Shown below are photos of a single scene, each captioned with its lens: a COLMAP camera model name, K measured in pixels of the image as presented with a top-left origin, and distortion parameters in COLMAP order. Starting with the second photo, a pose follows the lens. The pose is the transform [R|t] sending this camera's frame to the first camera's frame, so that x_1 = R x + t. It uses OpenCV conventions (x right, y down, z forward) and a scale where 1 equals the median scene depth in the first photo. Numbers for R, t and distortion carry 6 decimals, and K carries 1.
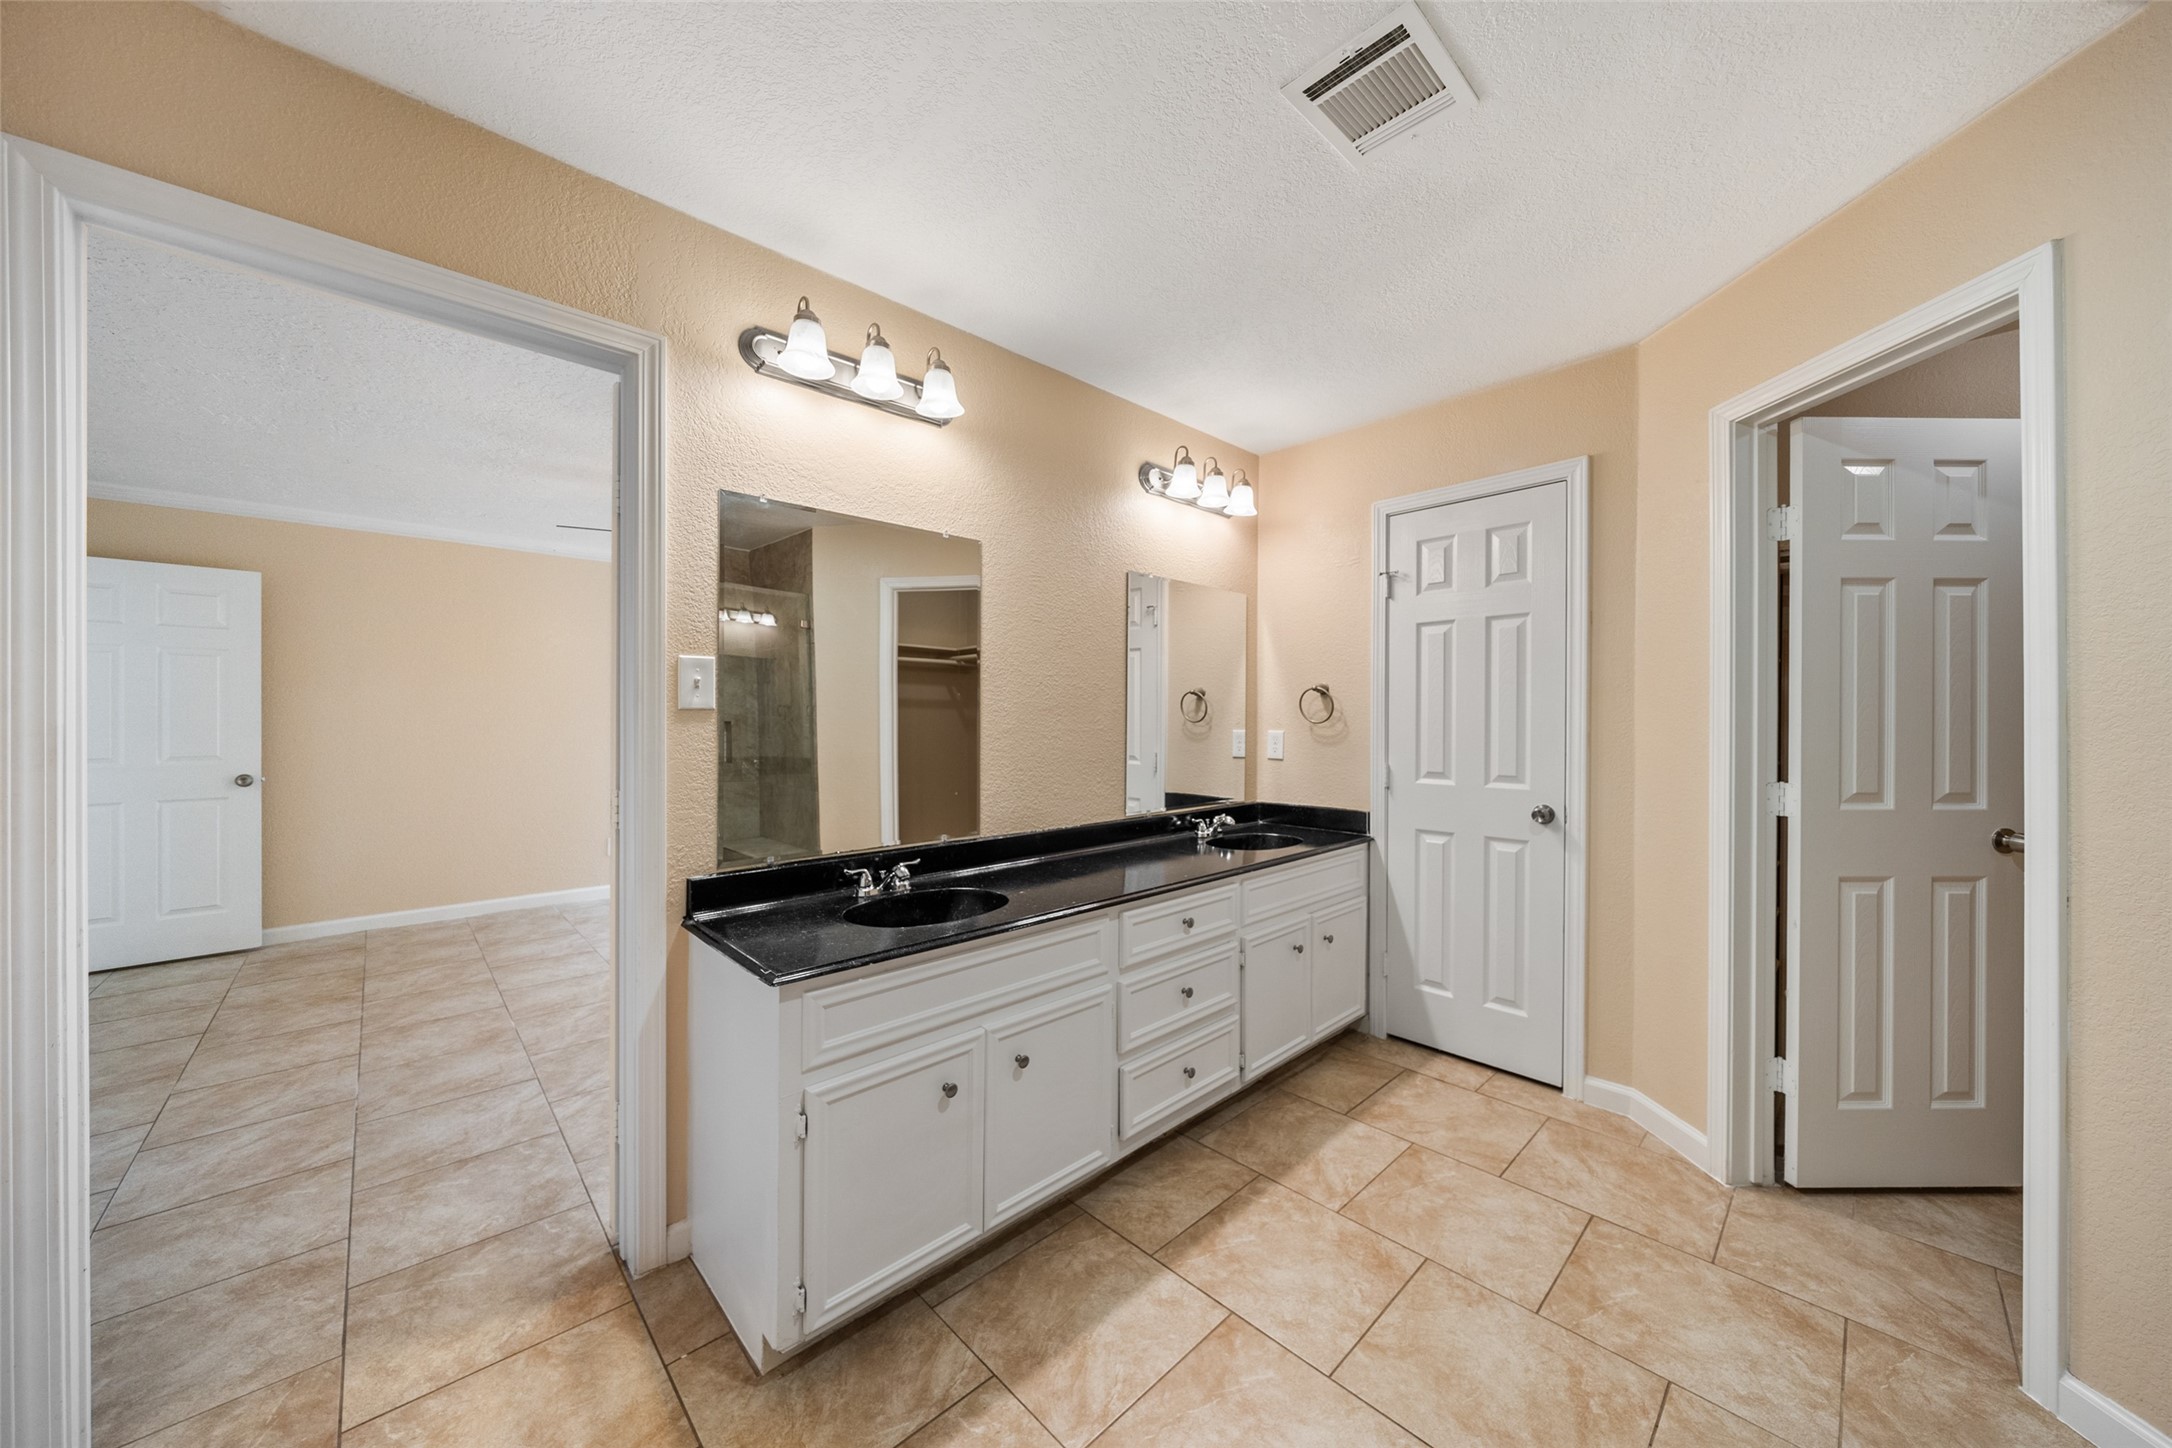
lens RADIAL K [[746.7, 0, 1101.8], [0, 746.7, 726.2], [0, 0, 1]] dist [-0.004484, -0.000159]
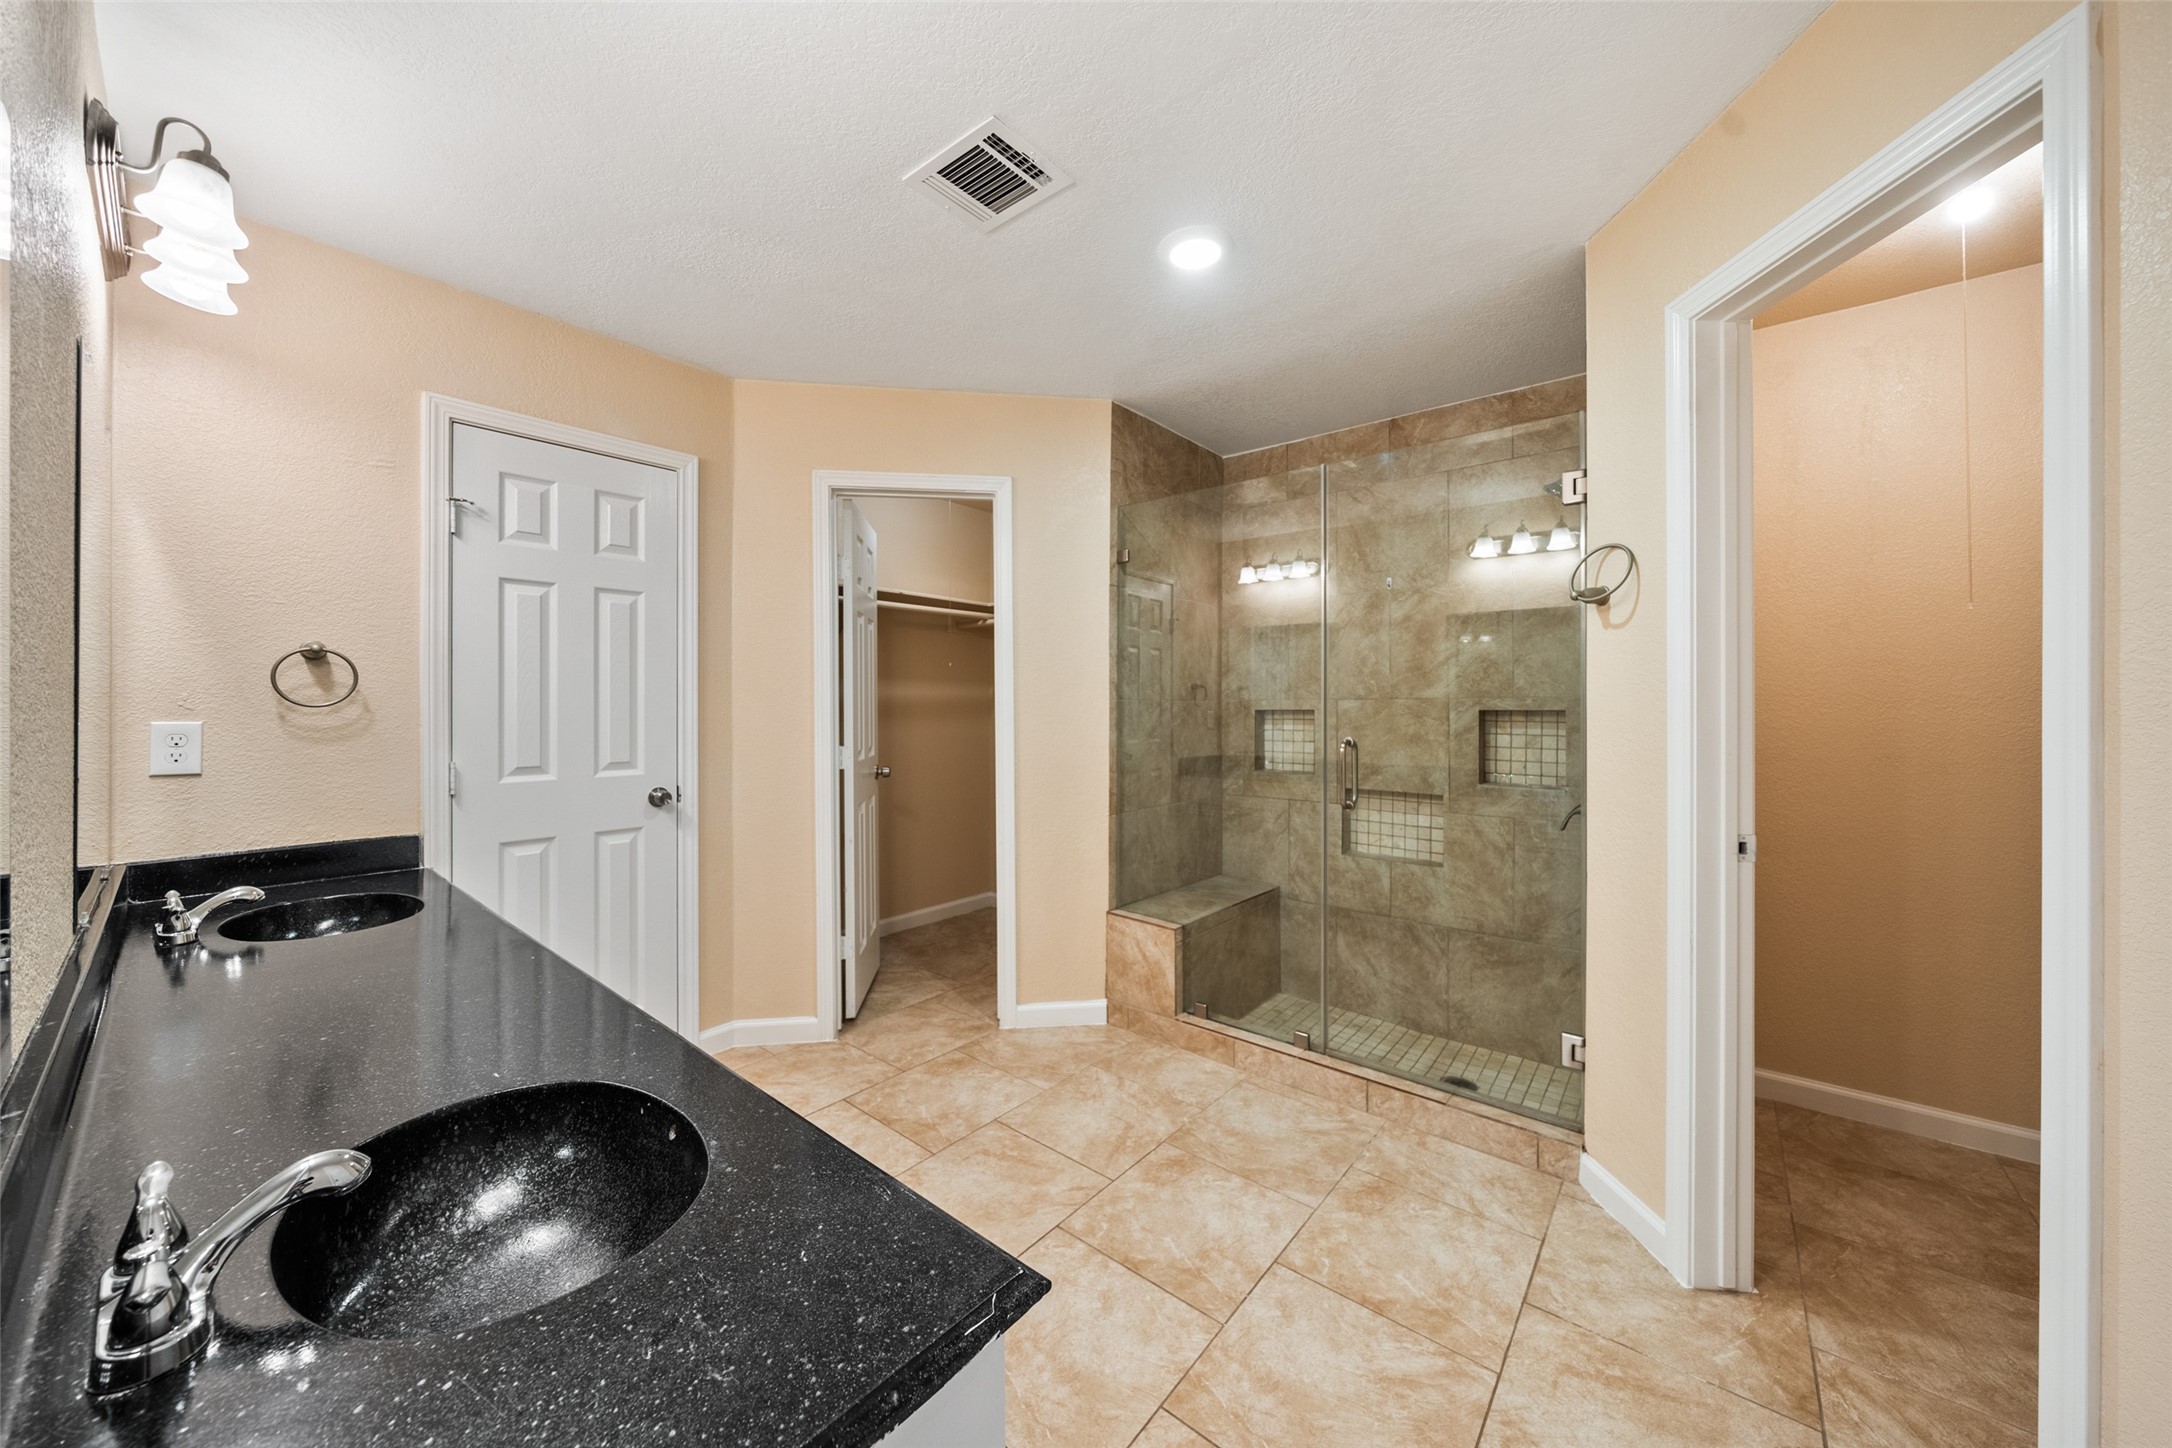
lens RADIAL K [[746.7, 0, 1094.1], [0, 746.7, 703.8], [0, 0, 1]] dist [-0.004484, -0.000159]
pose [[-0.113597, 0.000282, 0.993527, -0.471776], [0.003370, 0.999994, 0.000102, -0.005082], [-0.993521, 0.003359, -0.113598, 0.537343]]
